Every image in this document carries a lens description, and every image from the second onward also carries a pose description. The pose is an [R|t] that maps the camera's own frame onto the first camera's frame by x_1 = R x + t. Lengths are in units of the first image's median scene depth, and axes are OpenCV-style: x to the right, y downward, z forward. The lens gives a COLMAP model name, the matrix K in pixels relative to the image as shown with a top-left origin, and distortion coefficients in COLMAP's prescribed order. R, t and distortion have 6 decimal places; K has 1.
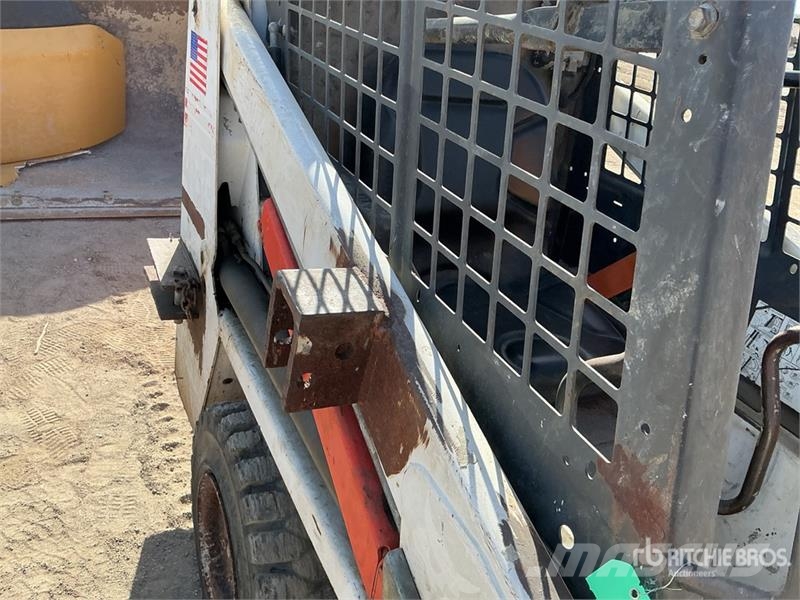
lens RADIAL K [[674.5, 0, 405.1], [0, 674.5, 281.4], [0, 0, 1]] dist [0.136177, -0.284262]
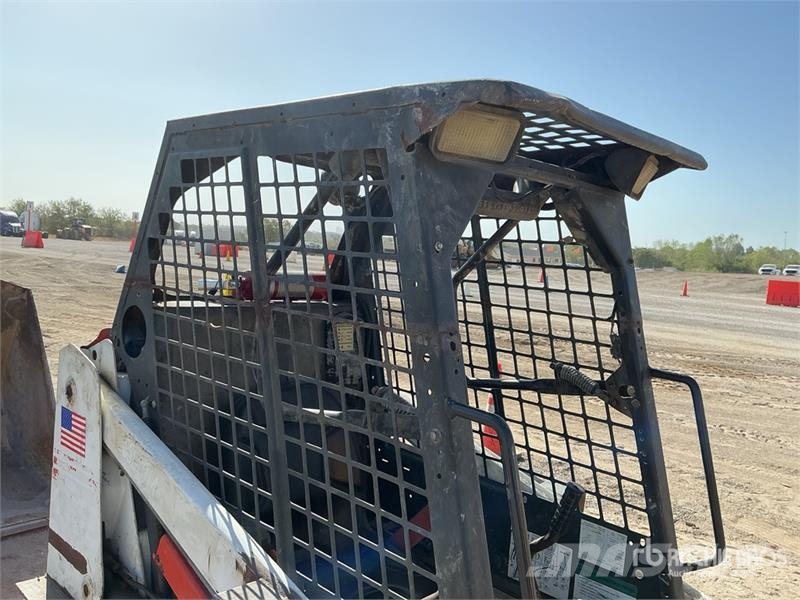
lens RADIAL K [[683.8, 0, 396.5], [0, 683.8, 293.7], [0, 0, 1]] dist [0.071022, -0.186188]
pose [[0.935944, -0.128648, 0.327809, -0.175812], [0.225042, 0.934504, -0.275786, -0.101524], [-0.270859, 0.331891, 0.903595, -0.553054]]
